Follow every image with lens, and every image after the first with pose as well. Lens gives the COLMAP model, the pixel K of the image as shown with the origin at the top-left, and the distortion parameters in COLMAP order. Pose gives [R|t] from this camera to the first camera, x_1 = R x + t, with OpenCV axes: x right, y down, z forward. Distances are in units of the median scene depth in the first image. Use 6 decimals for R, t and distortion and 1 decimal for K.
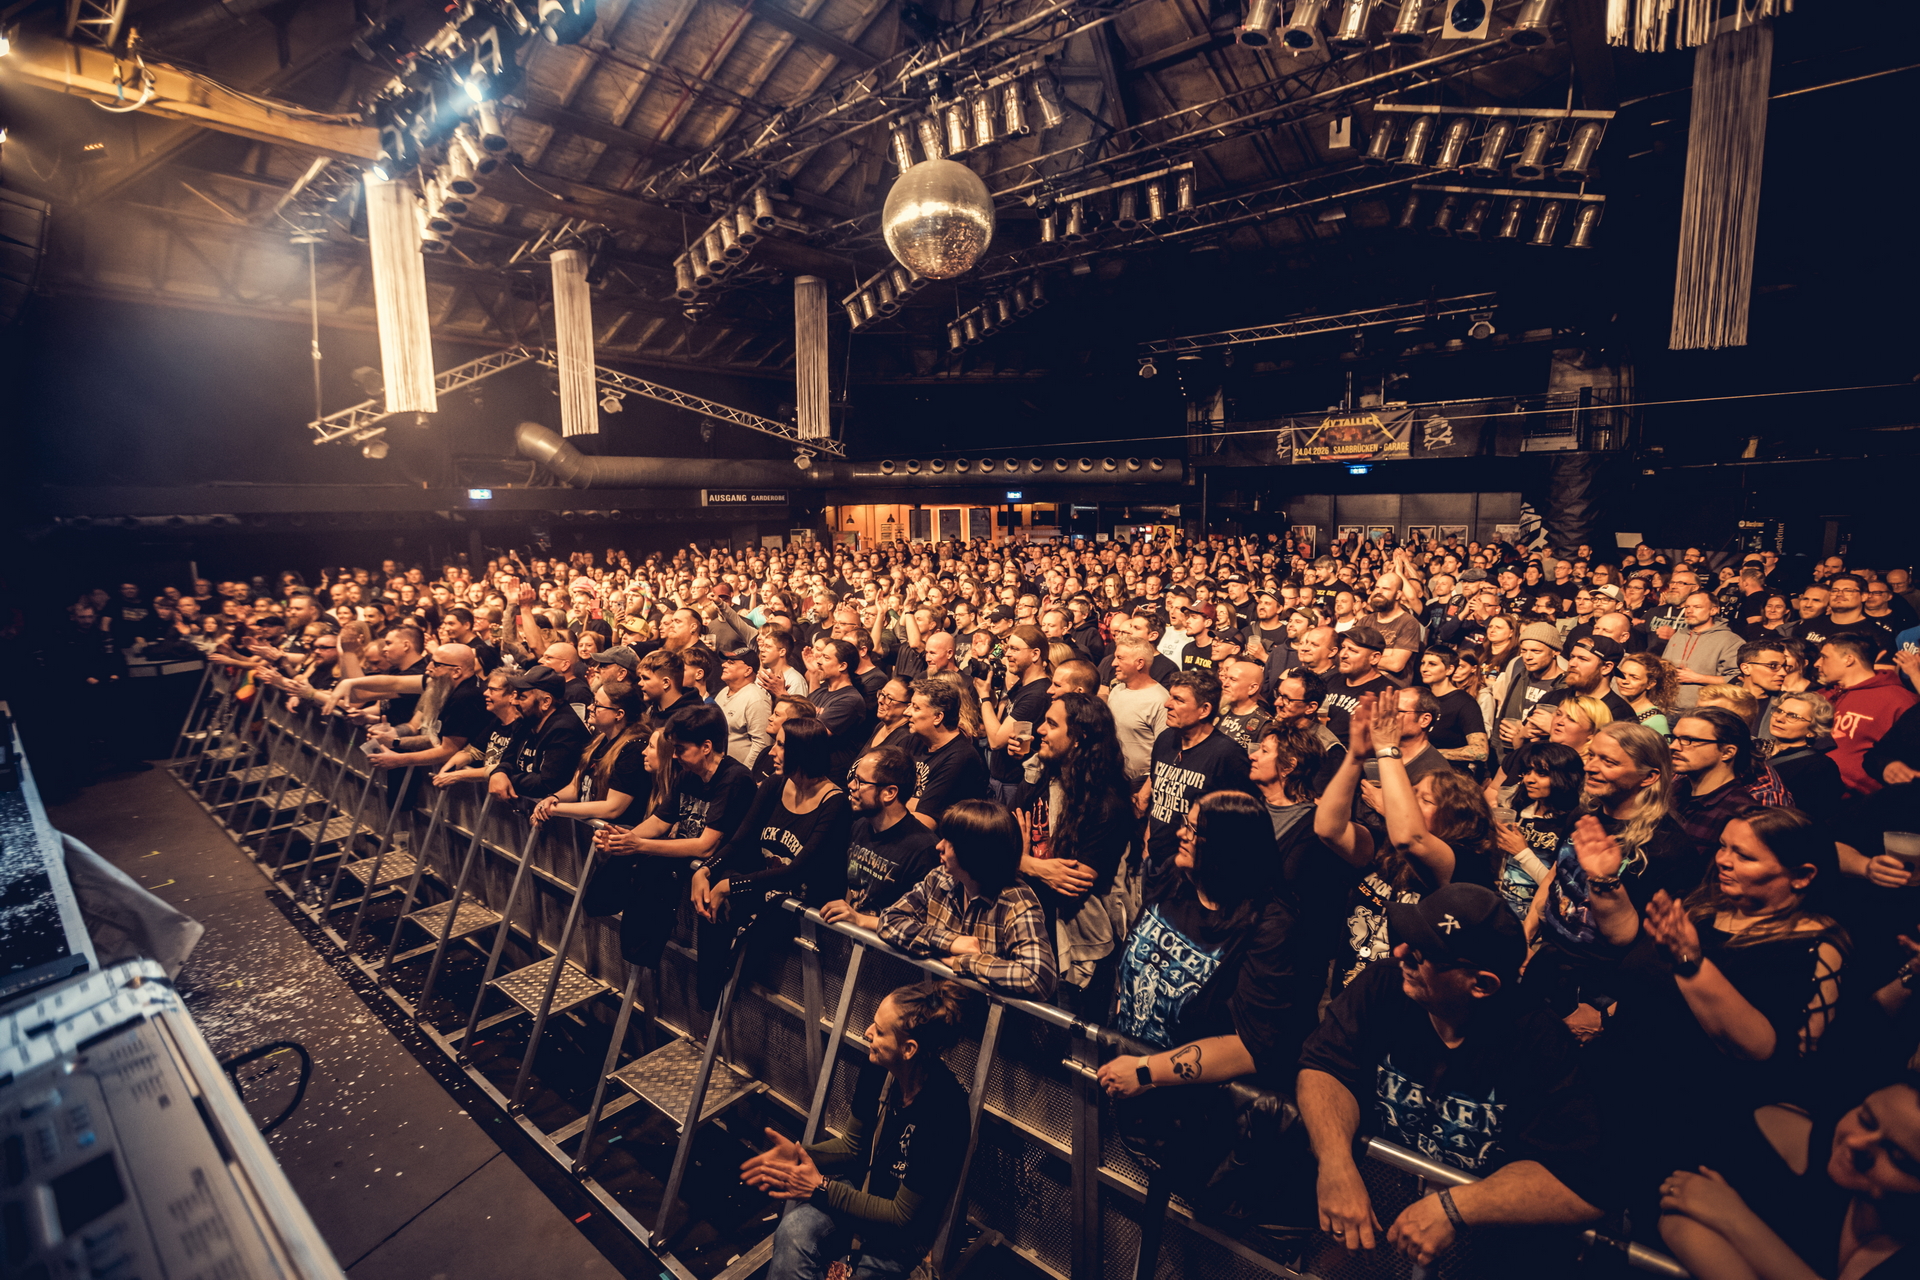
lens RADIAL K [[881.6, 0, 962.1], [0, 881.6, 634.7], [0, 0, 1]] dist [-0.023934, 0.001942]
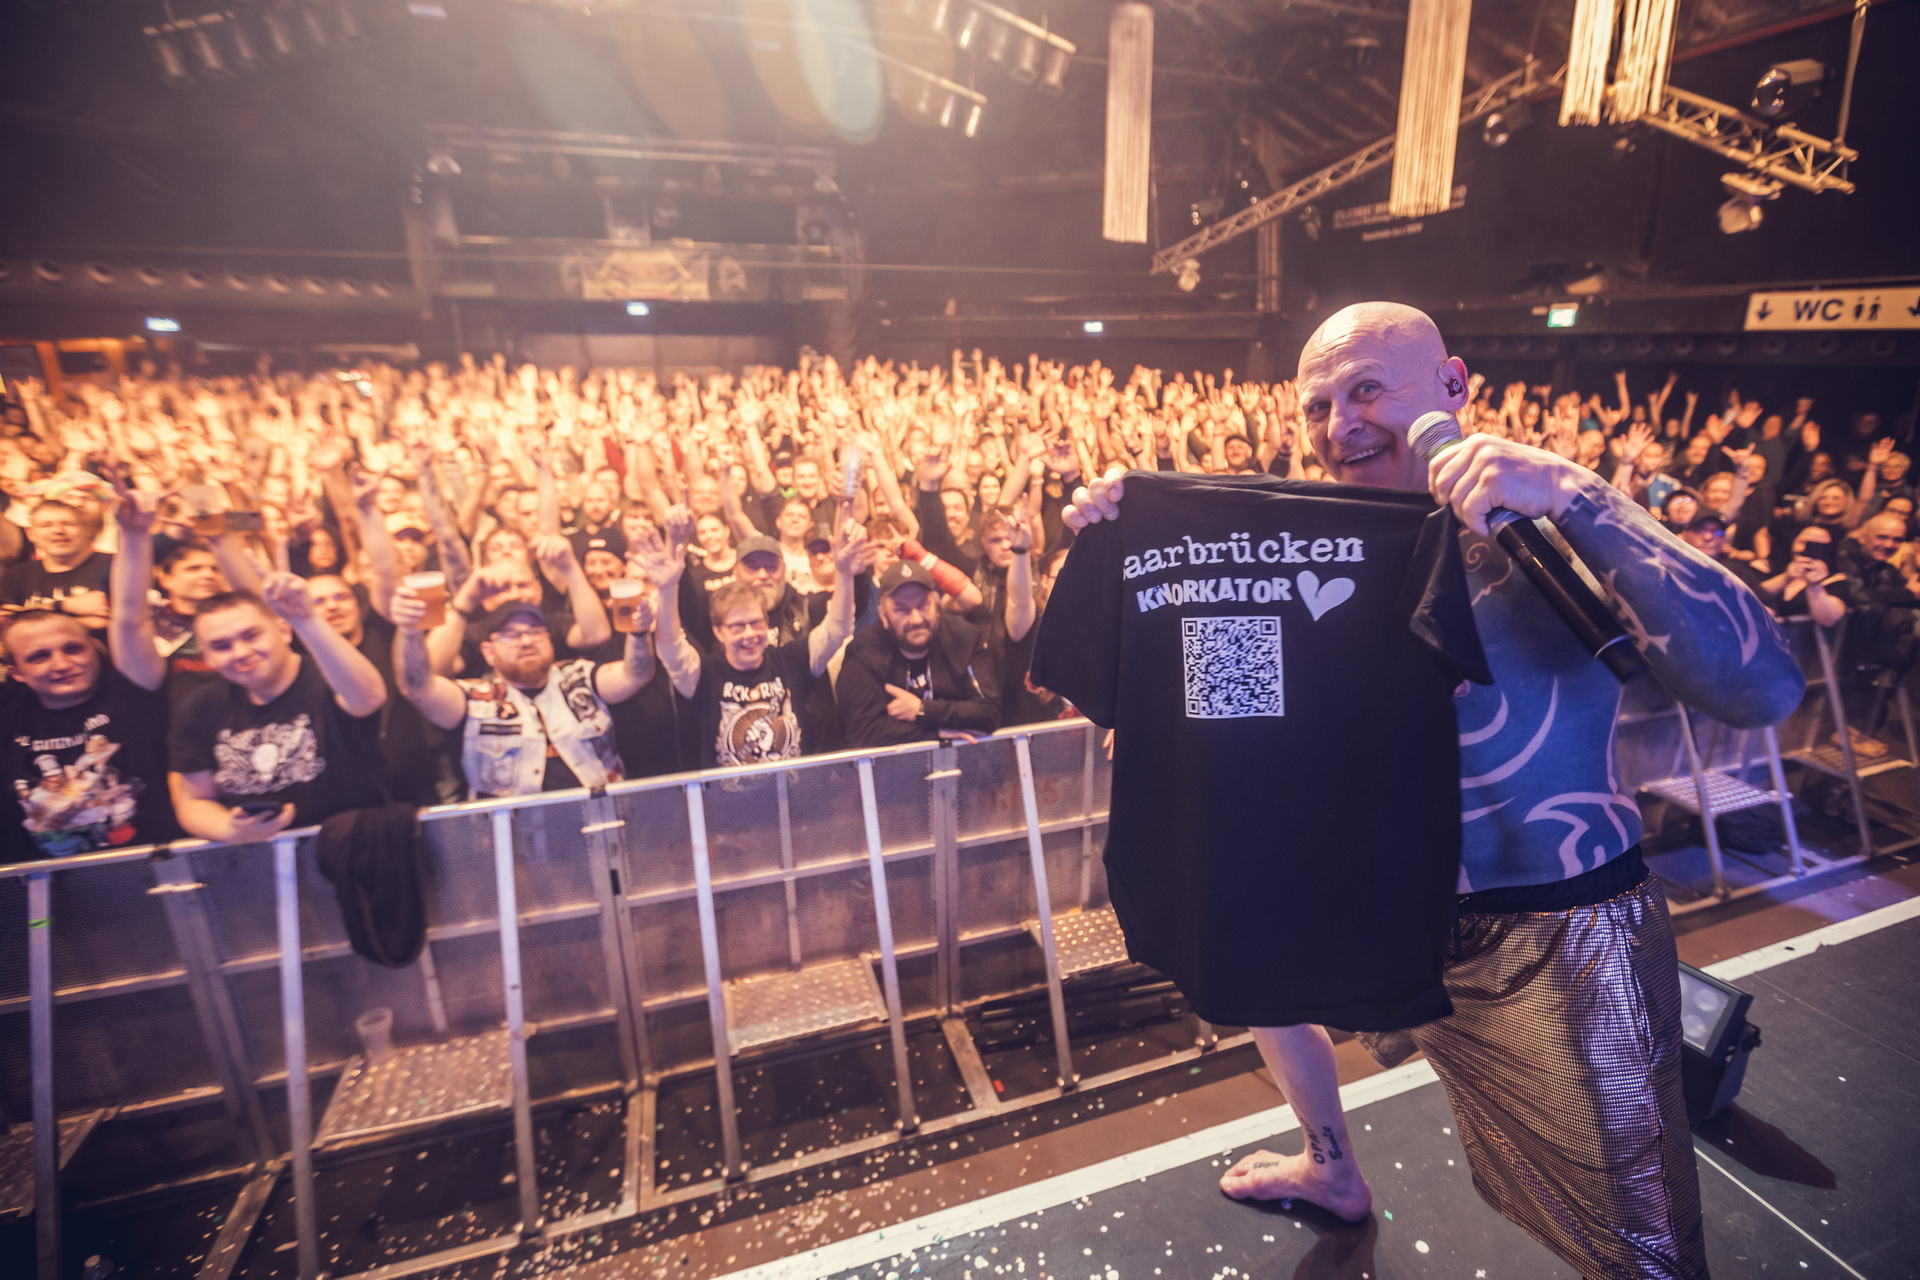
lens RADIAL K [[881.6, 0, 971.8], [0, 881.6, 646.5], [0, 0, 1]] dist [-0.023934, 0.001942]
pose [[0.534140, -0.251172, 0.807222, -0.281324], [0.100703, 0.966950, 0.234237, -0.014143], [-0.839377, -0.043826, 0.541780, 0.151118]]
